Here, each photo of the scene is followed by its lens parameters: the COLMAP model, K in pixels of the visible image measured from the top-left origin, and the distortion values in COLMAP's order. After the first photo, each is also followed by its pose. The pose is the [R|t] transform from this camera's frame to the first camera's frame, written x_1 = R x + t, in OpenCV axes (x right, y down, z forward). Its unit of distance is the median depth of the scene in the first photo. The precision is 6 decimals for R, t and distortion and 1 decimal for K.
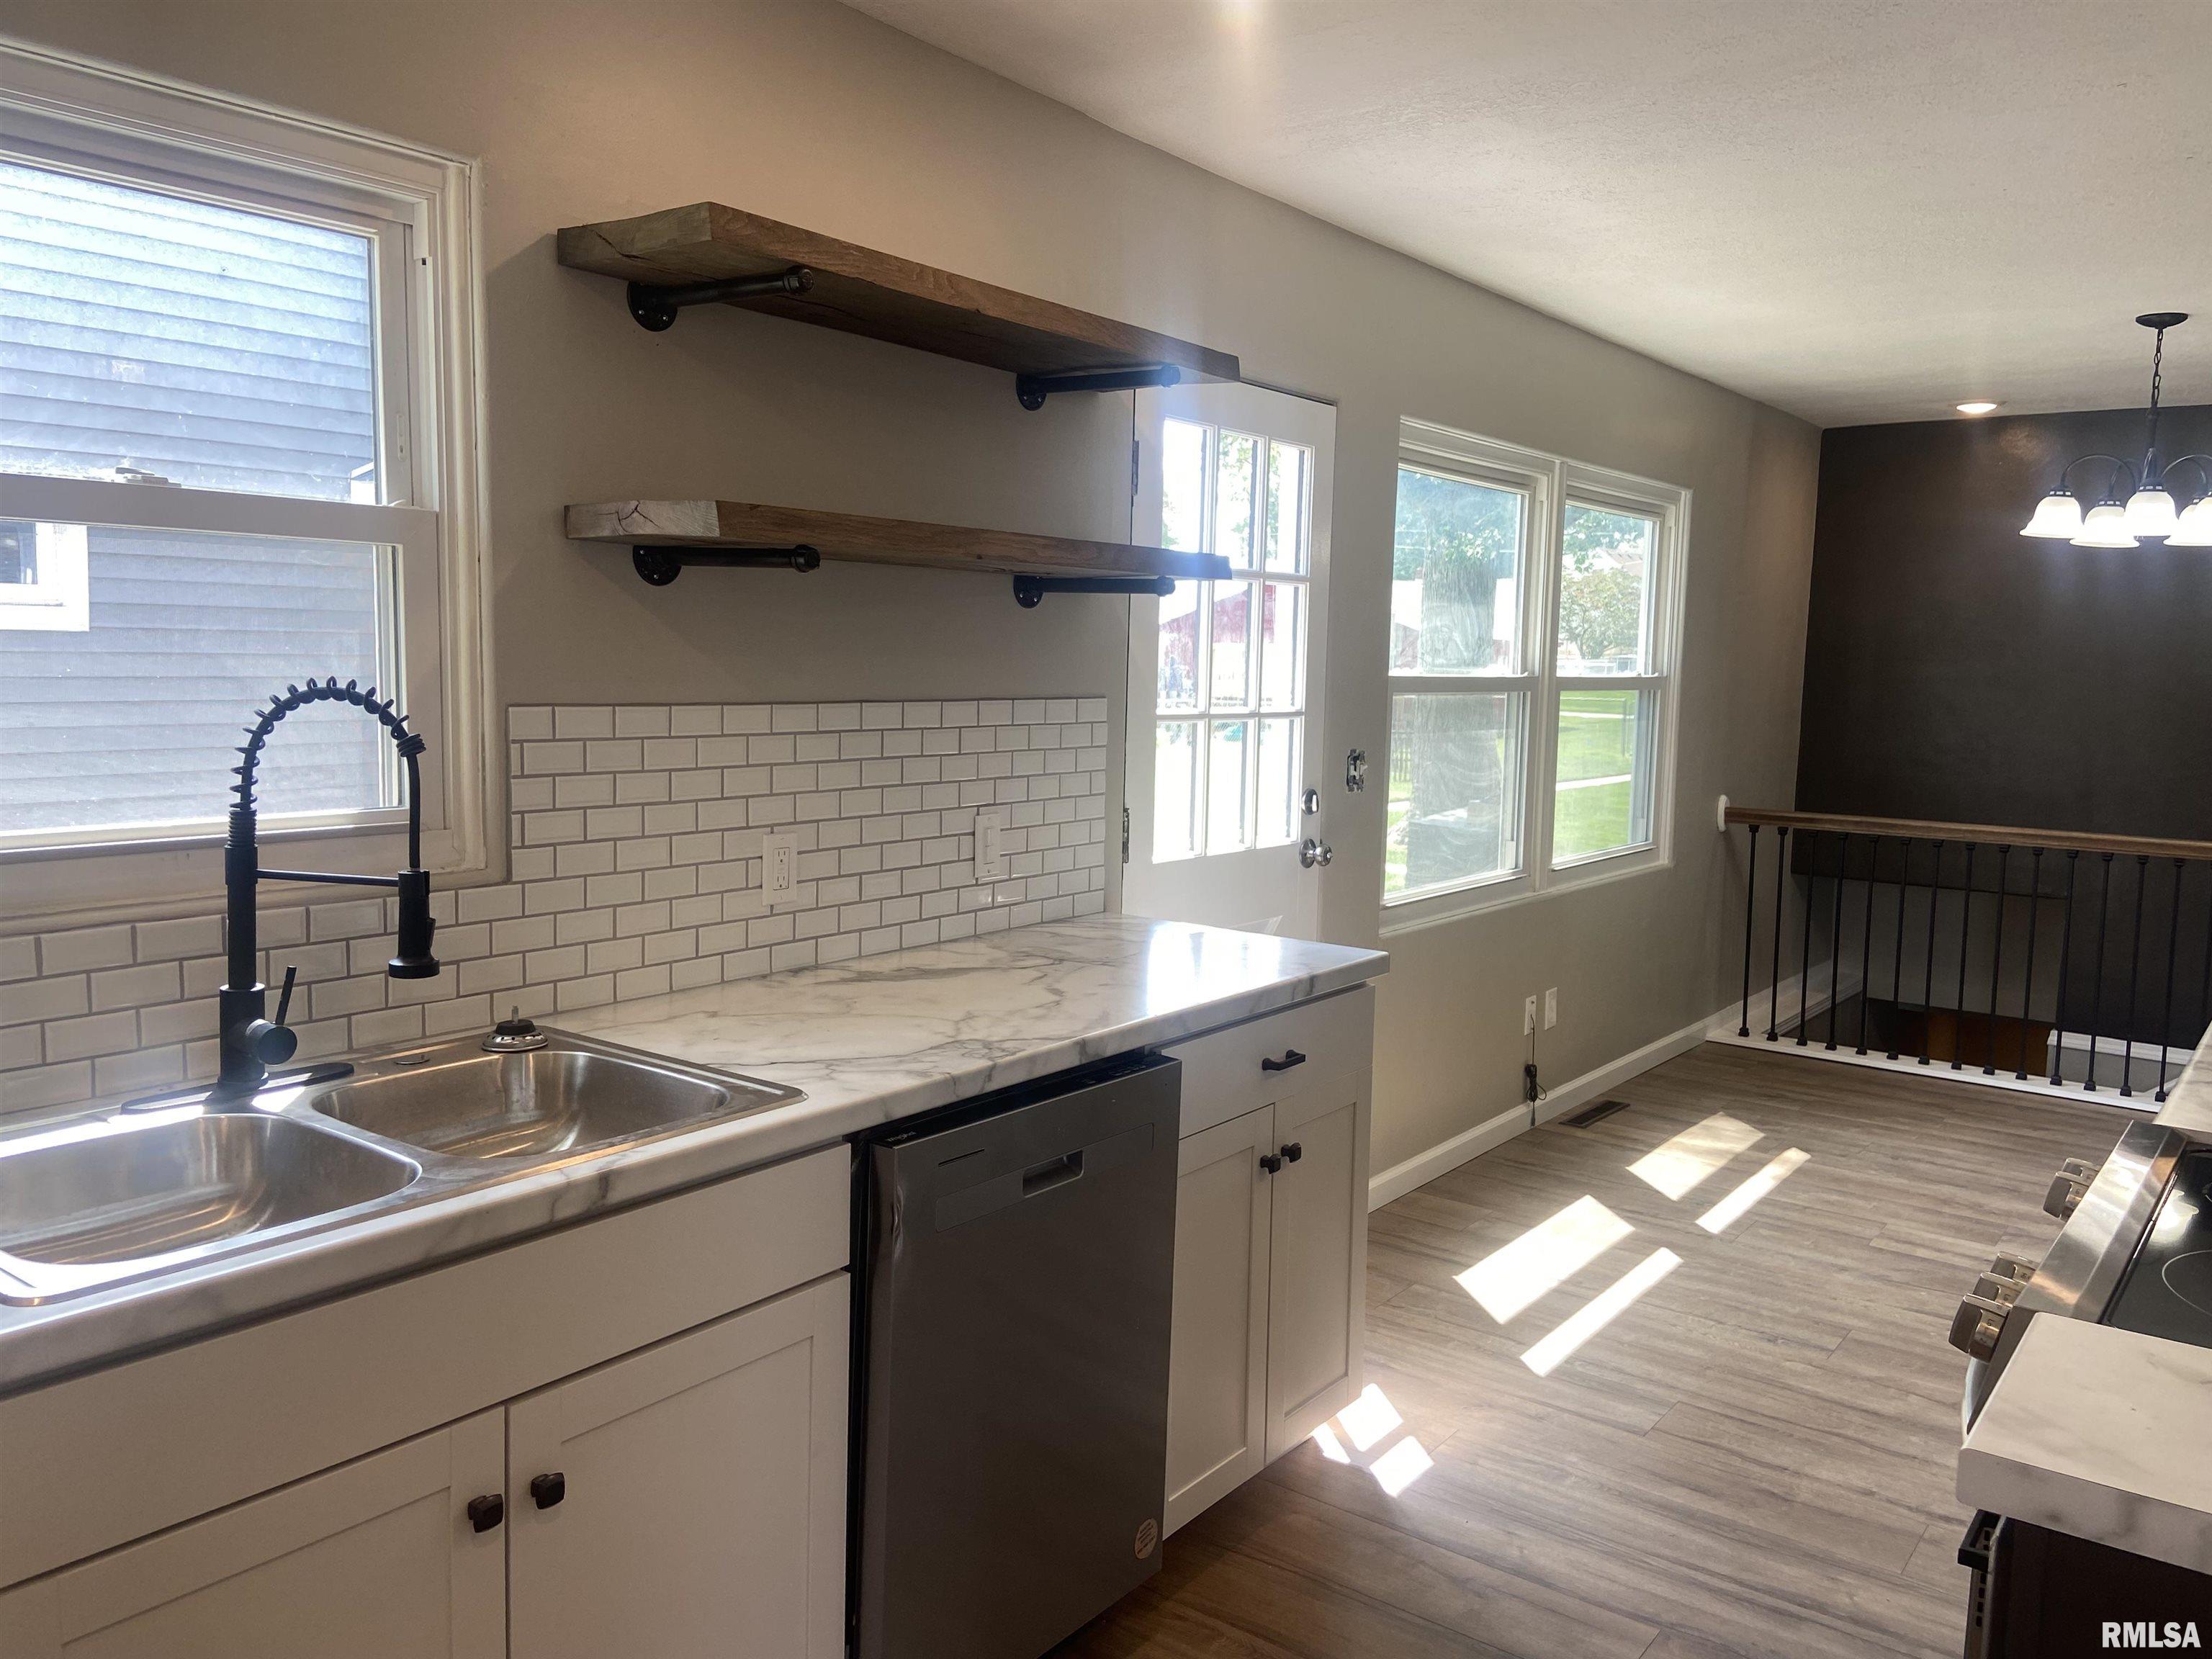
lens RADIAL K [[1664.4, 0, 1089.0], [0, 1664.4, 812.8], [0, 0, 1]] dist [0.123339, -0.153813]
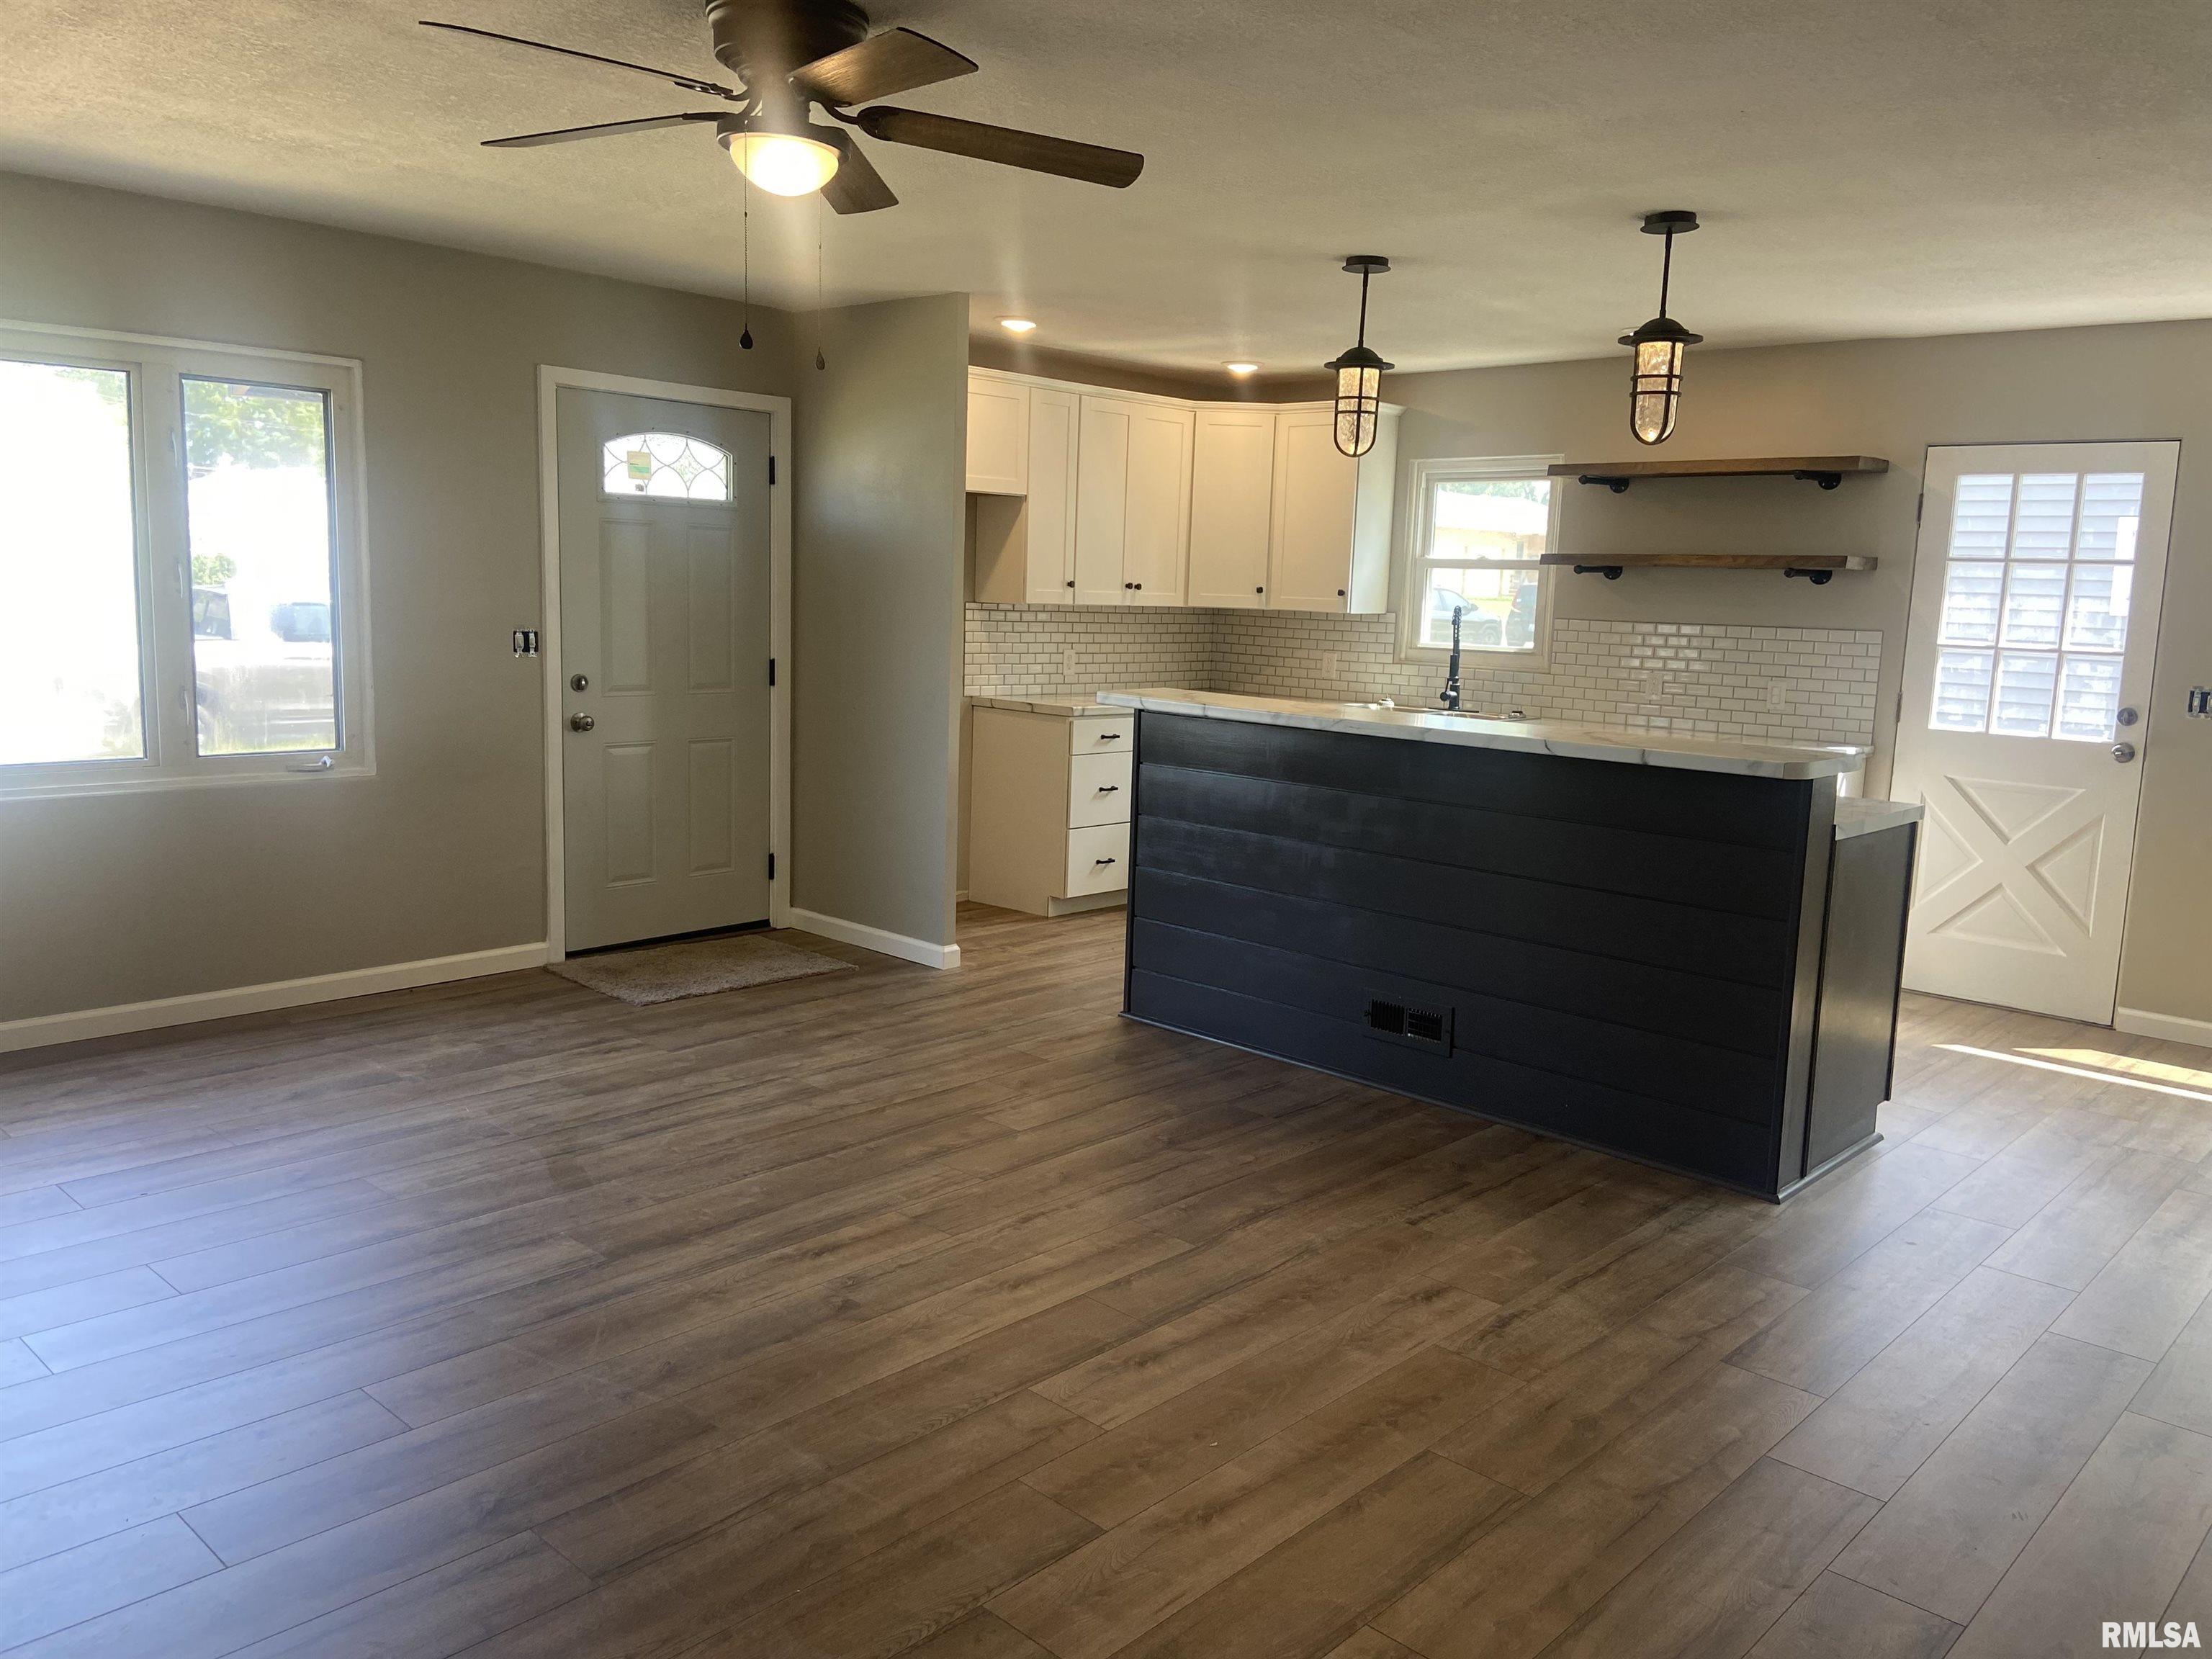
lens RADIAL K [[1664.4, 0, 1108.6], [0, 1664.4, 807.7], [0, 0, 1]] dist [0.123339, -0.153813]
pose [[-0.093319, 0.109990, -0.989542, 1.585496], [-0.132579, 0.983656, 0.121838, 0.007390], [0.986770, 0.142562, -0.077212, 0.245425]]
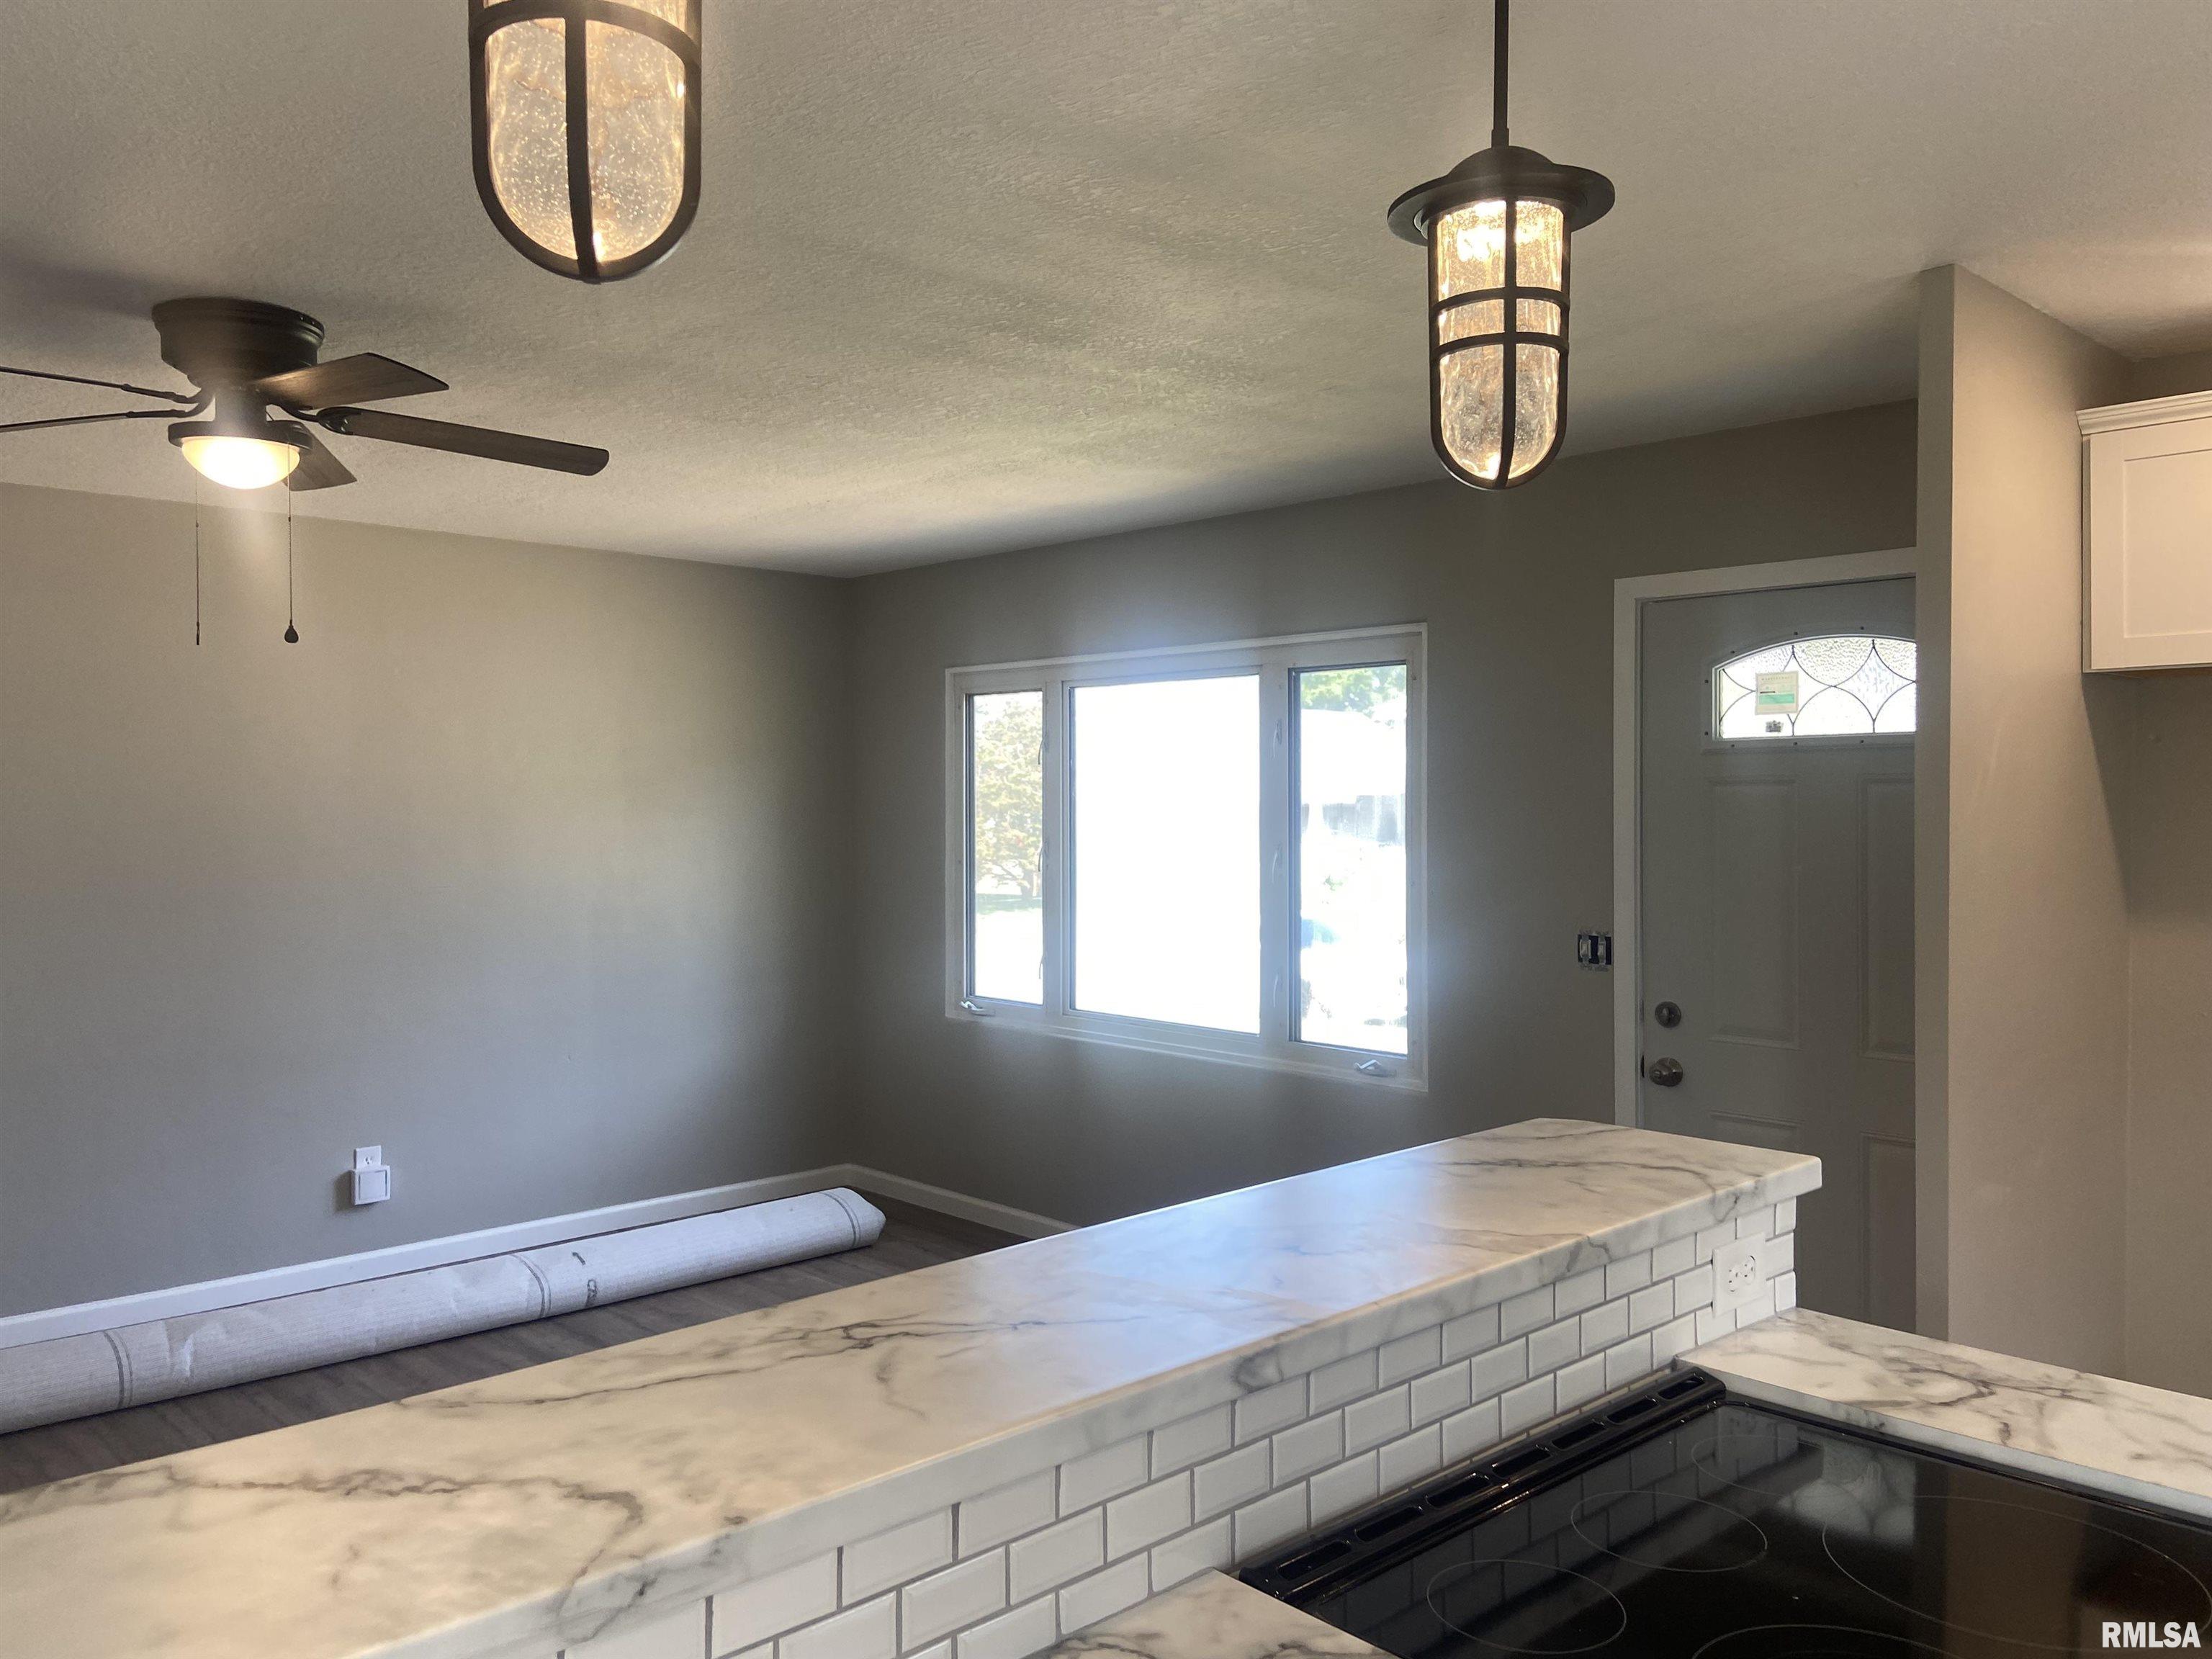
lens RADIAL K [[1664.4, 0, 1080.2], [0, 1664.4, 806.3], [0, 0, 1]] dist [0.123339, -0.153813]
pose [[-0.985998, -0.024253, 0.164981, 0.386097], [-0.007436, 0.994778, 0.101795, -0.082301], [-0.166589, 0.099143, -0.981030, 0.689205]]
